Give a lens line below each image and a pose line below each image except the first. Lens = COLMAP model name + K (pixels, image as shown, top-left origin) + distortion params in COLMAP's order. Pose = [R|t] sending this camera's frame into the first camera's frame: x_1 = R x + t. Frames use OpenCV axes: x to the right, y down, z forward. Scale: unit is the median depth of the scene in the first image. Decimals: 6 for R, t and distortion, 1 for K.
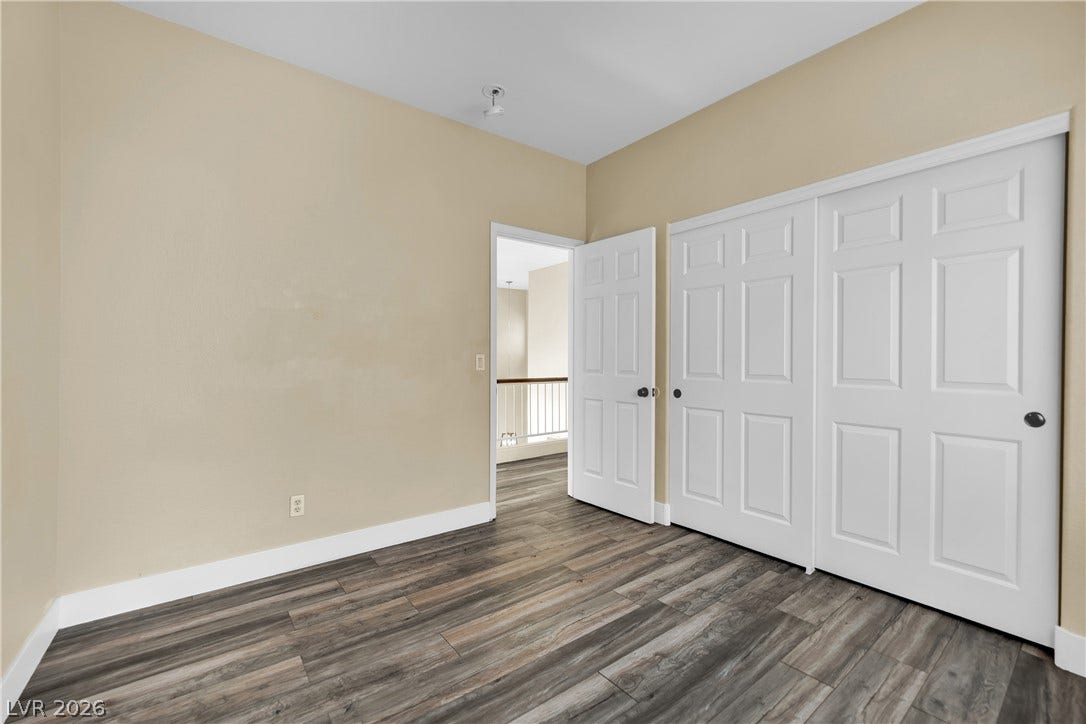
lens RADIAL K [[442.4, 0, 543.0], [0, 442.4, 362.0], [0, 0, 1]] dist [-0.017608, 0.000165]
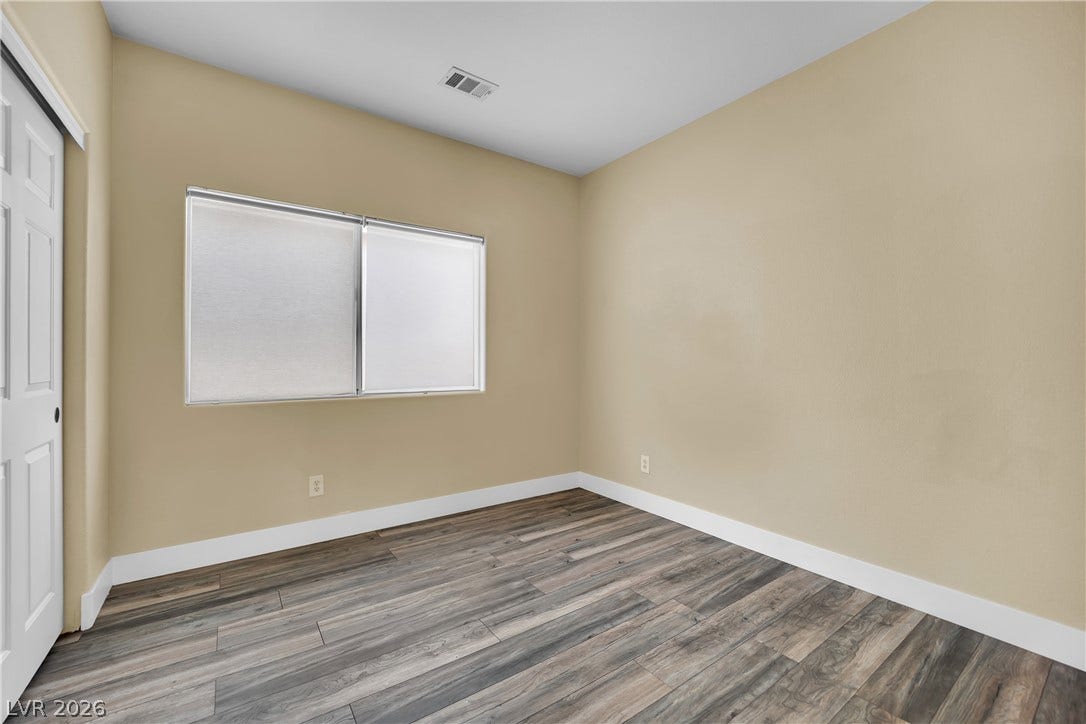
lens RADIAL K [[442.4, 0, 543.0], [0, 442.4, 362.0], [0, 0, 1]] dist [-0.017608, 0.000165]
pose [[-0.999413, -0.006650, 0.033605, -0.013099], [-0.006068, 0.999830, 0.017385, -0.015006], [-0.033715, 0.017171, -0.999284, 2.016539]]
